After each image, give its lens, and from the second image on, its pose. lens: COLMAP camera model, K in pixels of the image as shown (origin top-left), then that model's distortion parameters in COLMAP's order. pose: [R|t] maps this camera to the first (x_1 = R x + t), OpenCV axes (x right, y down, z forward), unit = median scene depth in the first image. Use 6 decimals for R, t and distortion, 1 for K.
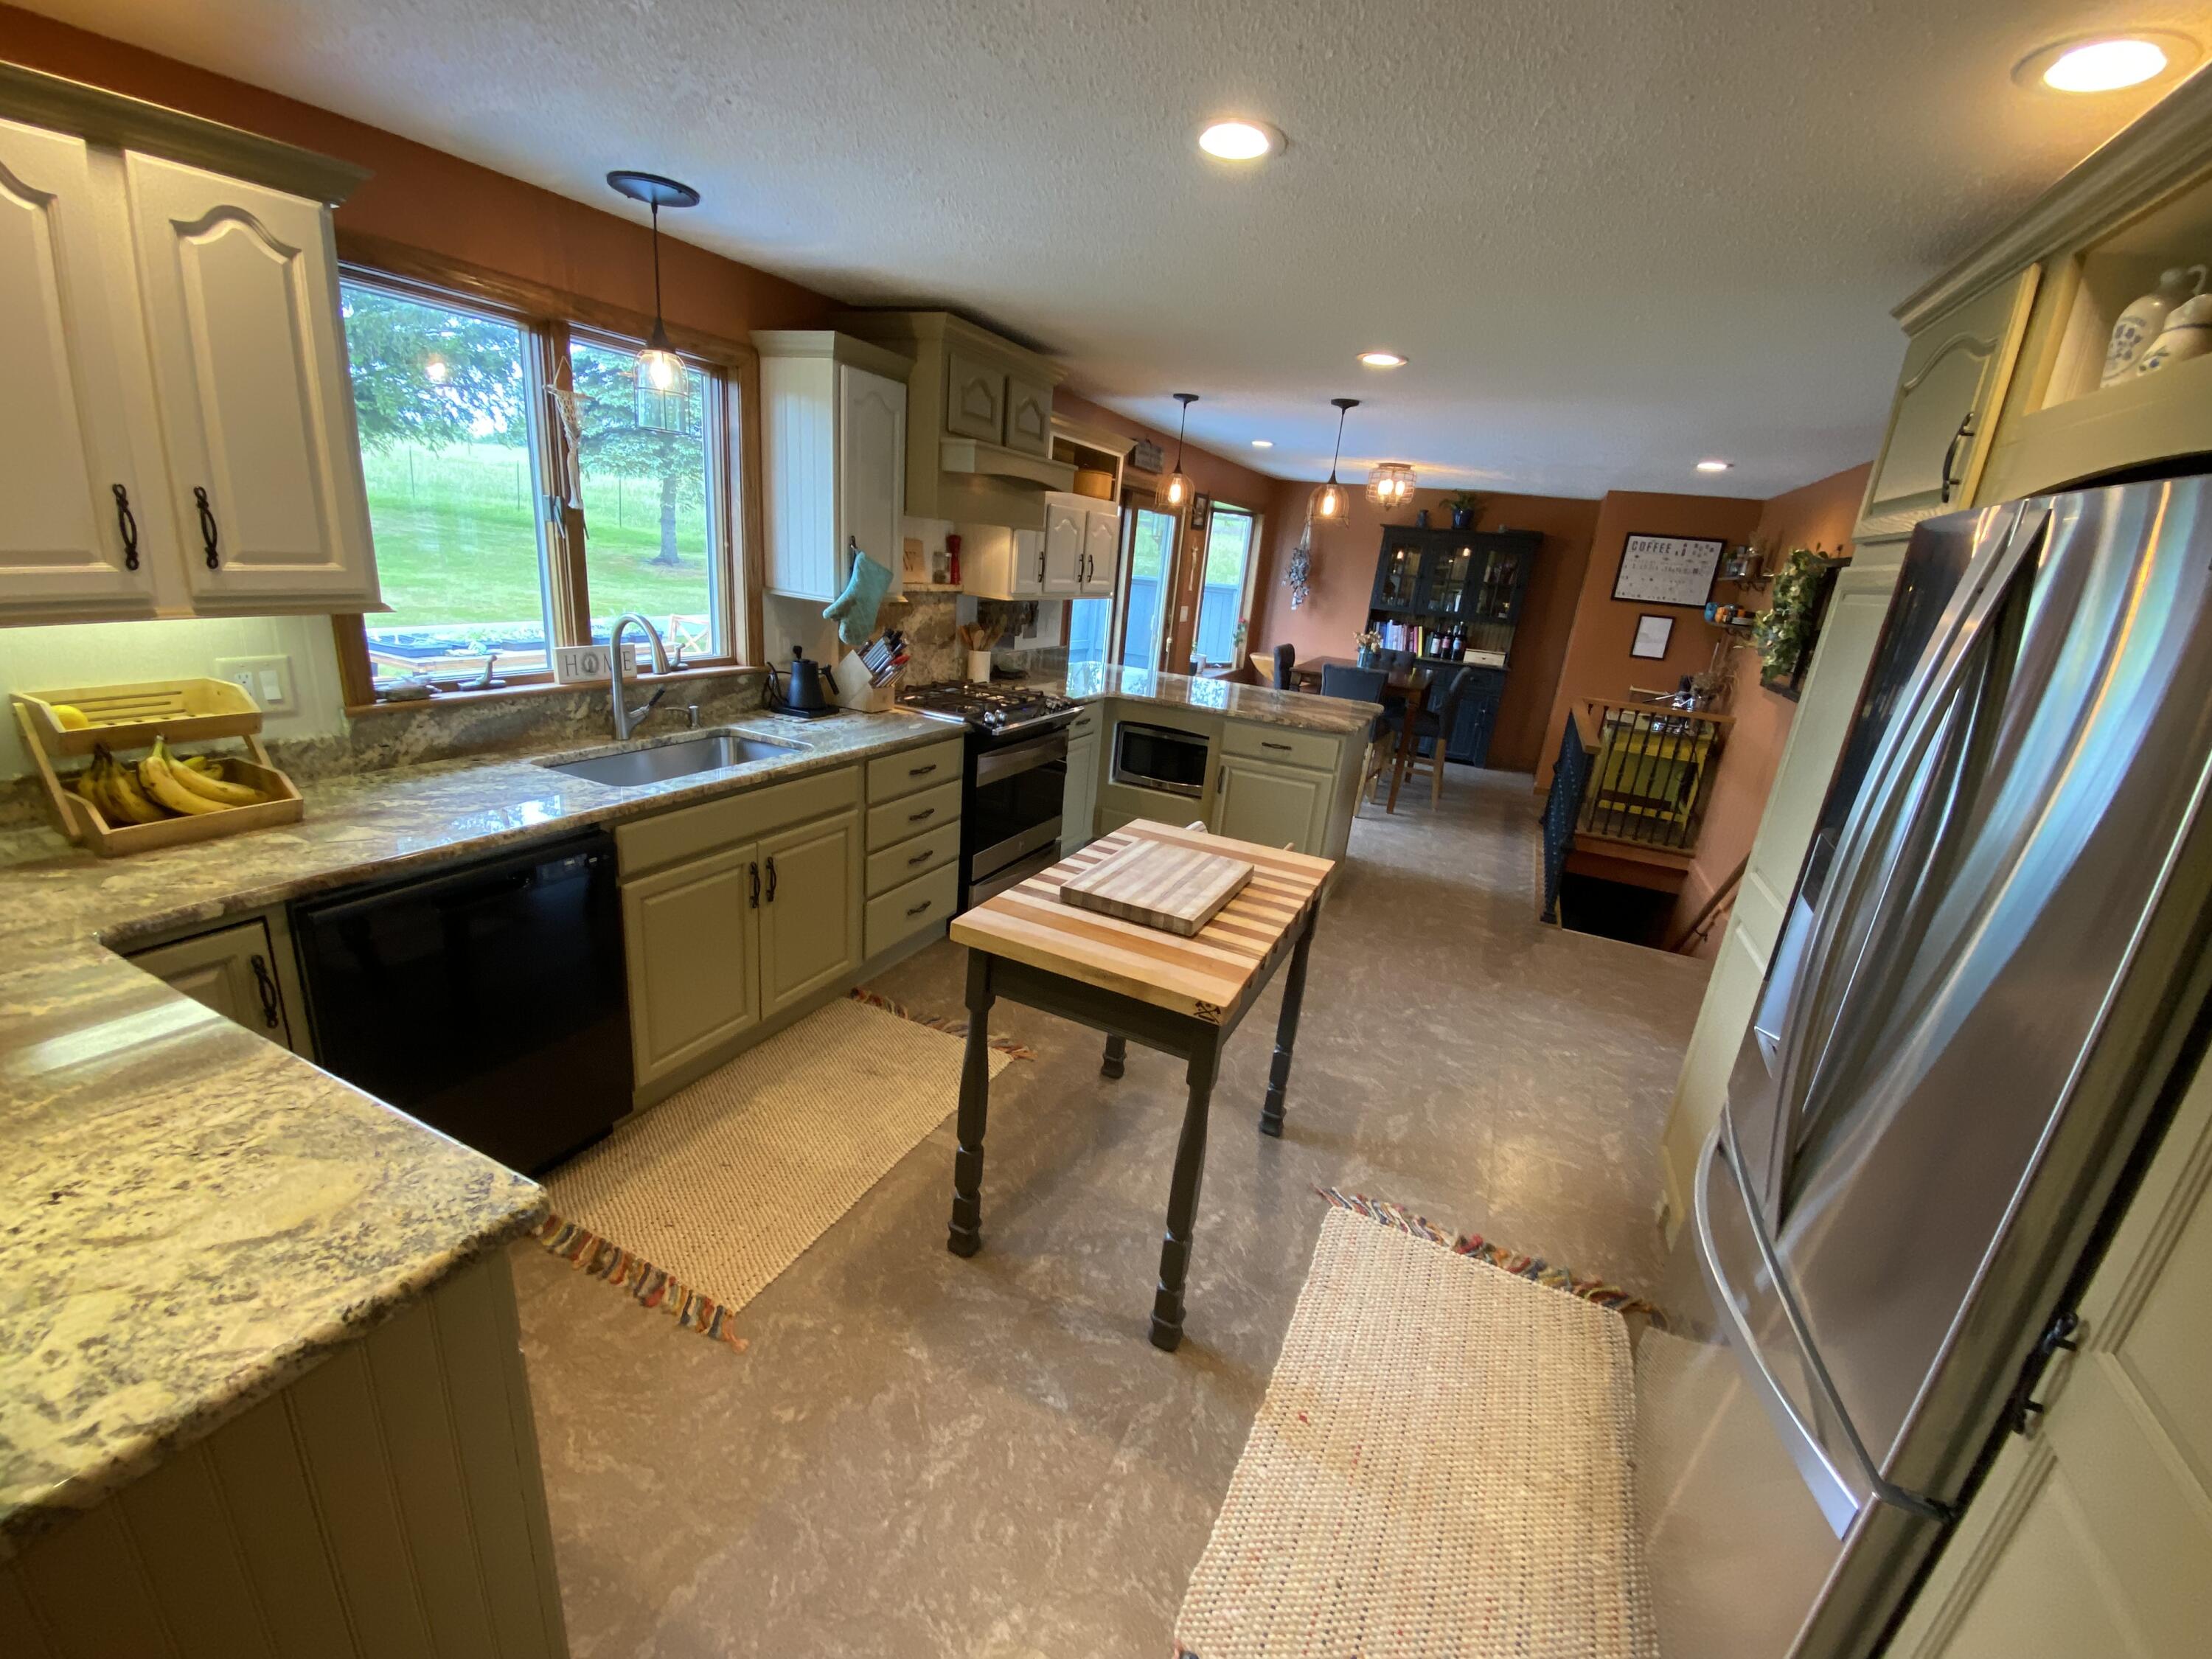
lens RADIAL K [[897.7, 0, 1106.0], [0, 897.7, 829.5], [0, 0, 1]] dist [0.013473, -0.018939]
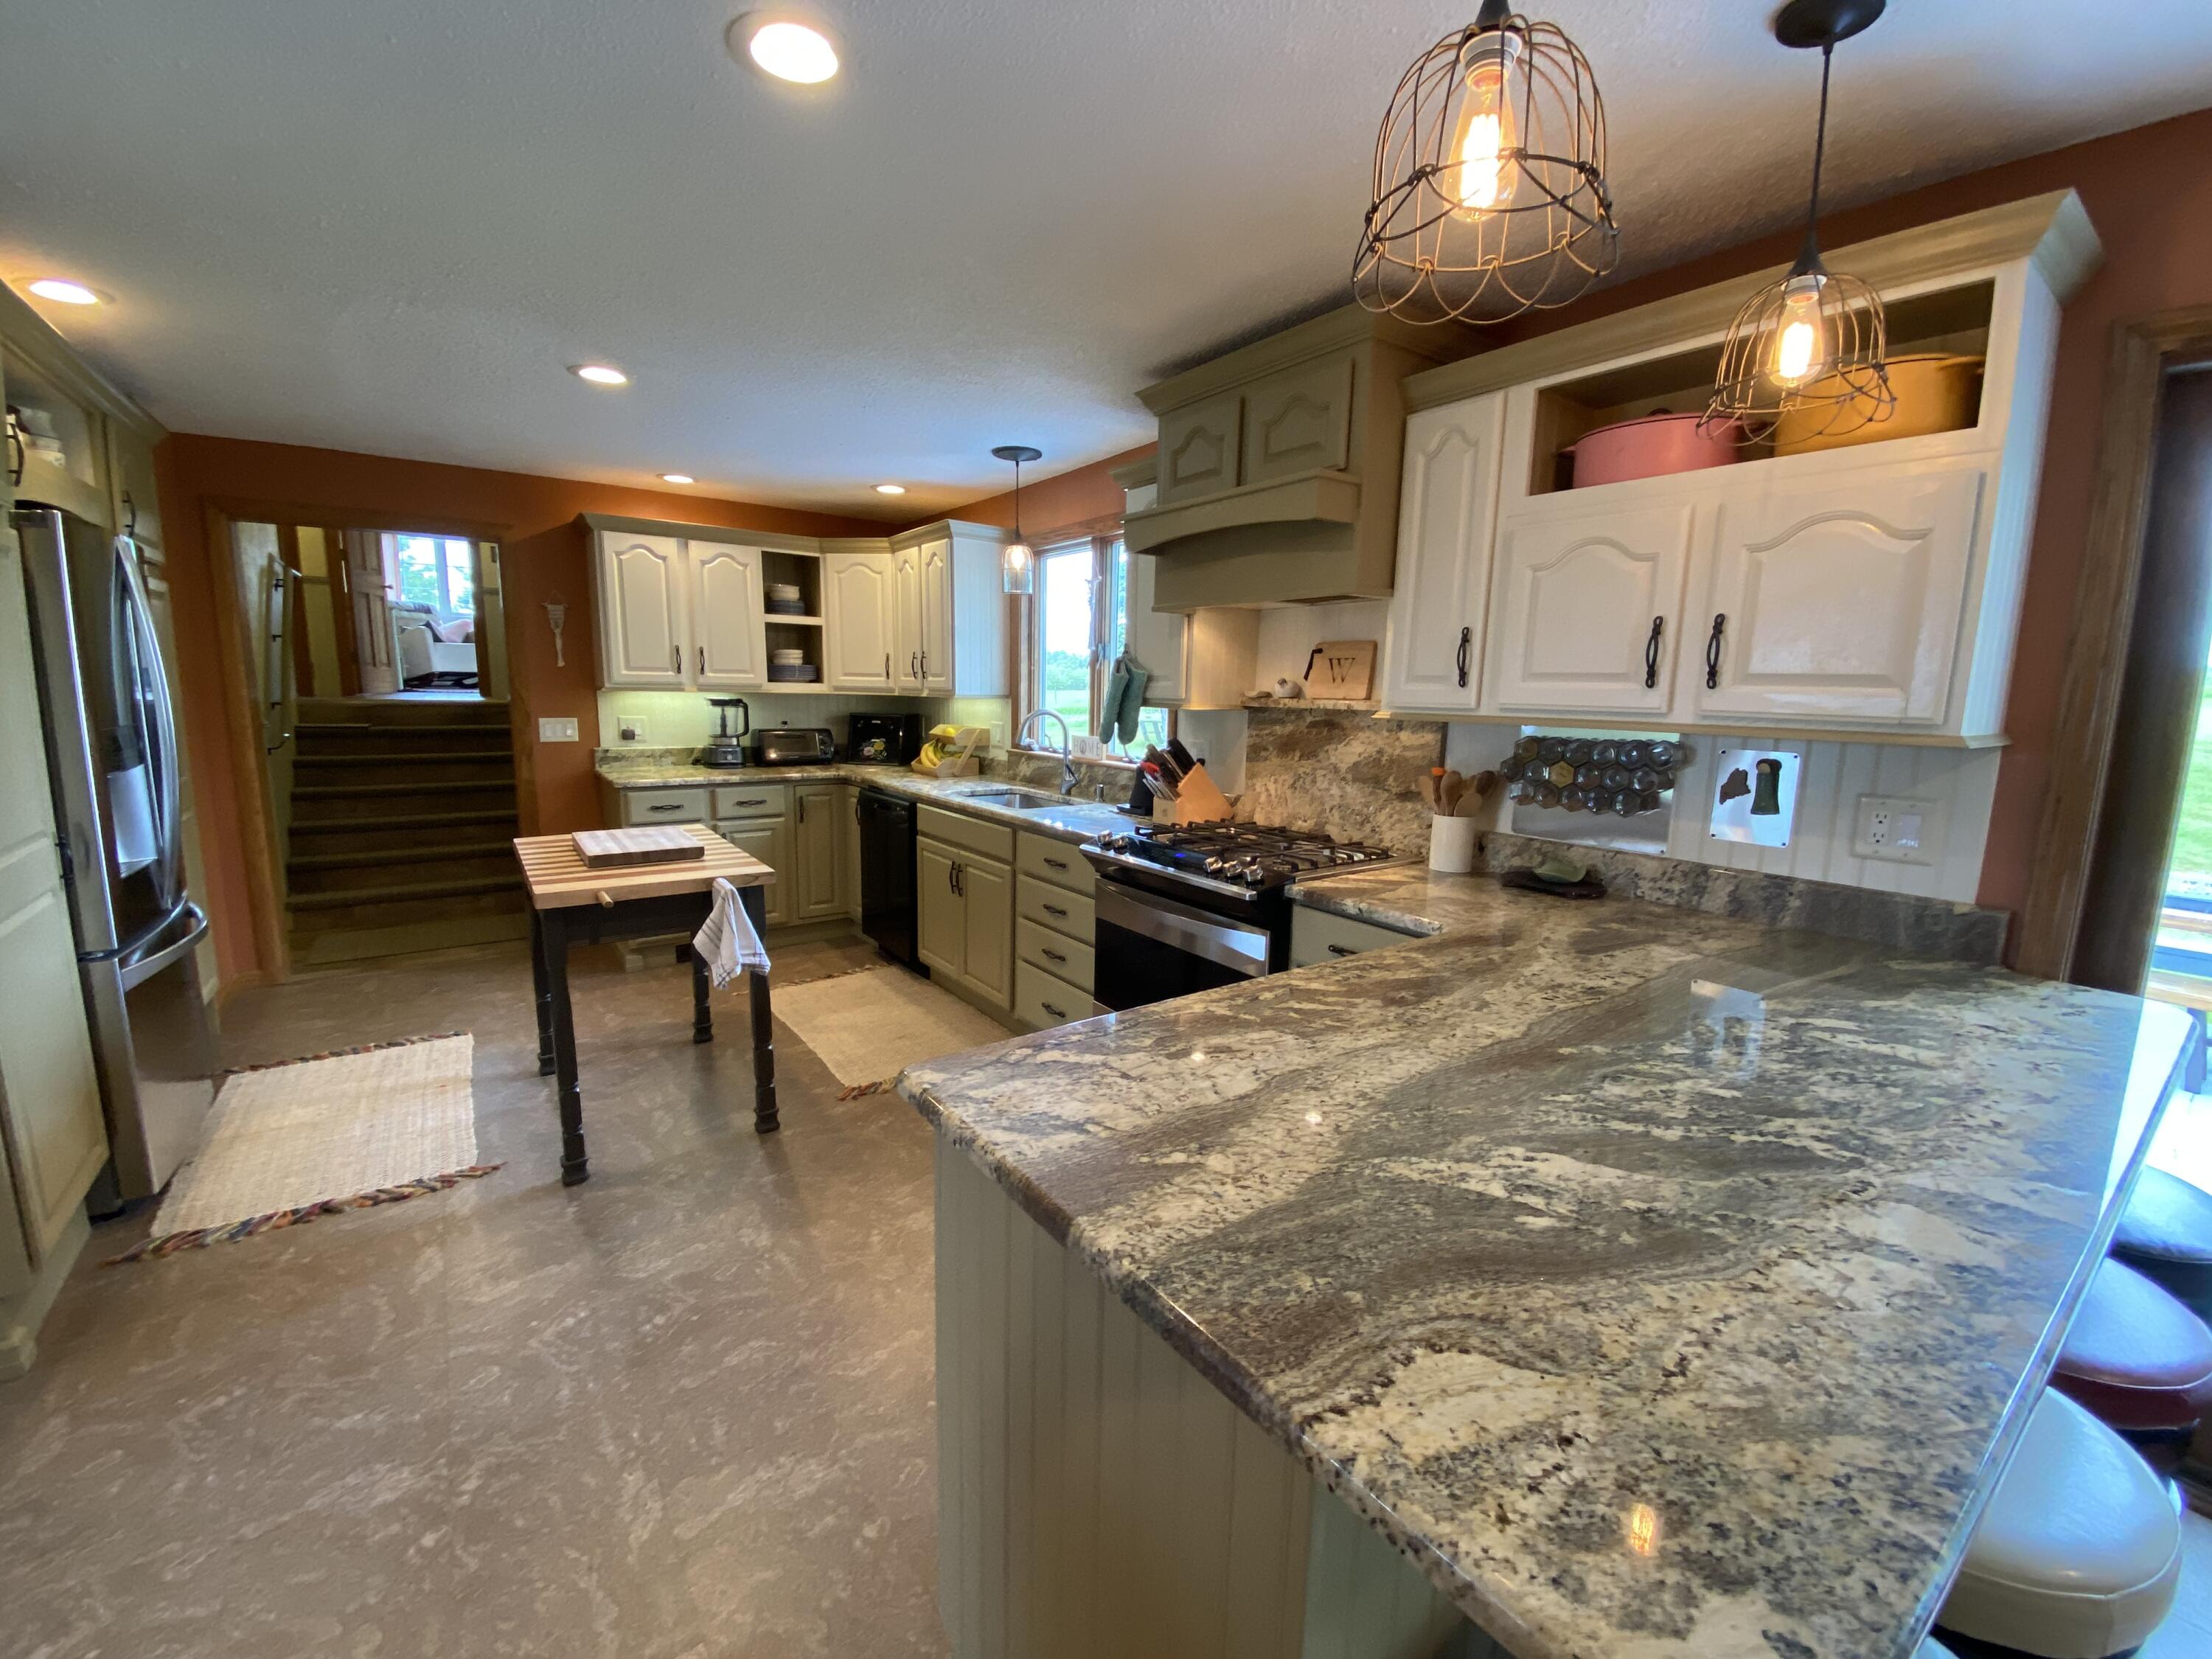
lens RADIAL K [[897.7, 0, 1106.0], [0, 897.7, 829.5], [0, 0, 1]] dist [0.013473, -0.018939]
pose [[-0.478359, 0.032344, -0.877569, 0.855843], [-0.326083, 0.921331, 0.211704, -0.446453], [0.815379, 0.387431, -0.430180, 1.998658]]
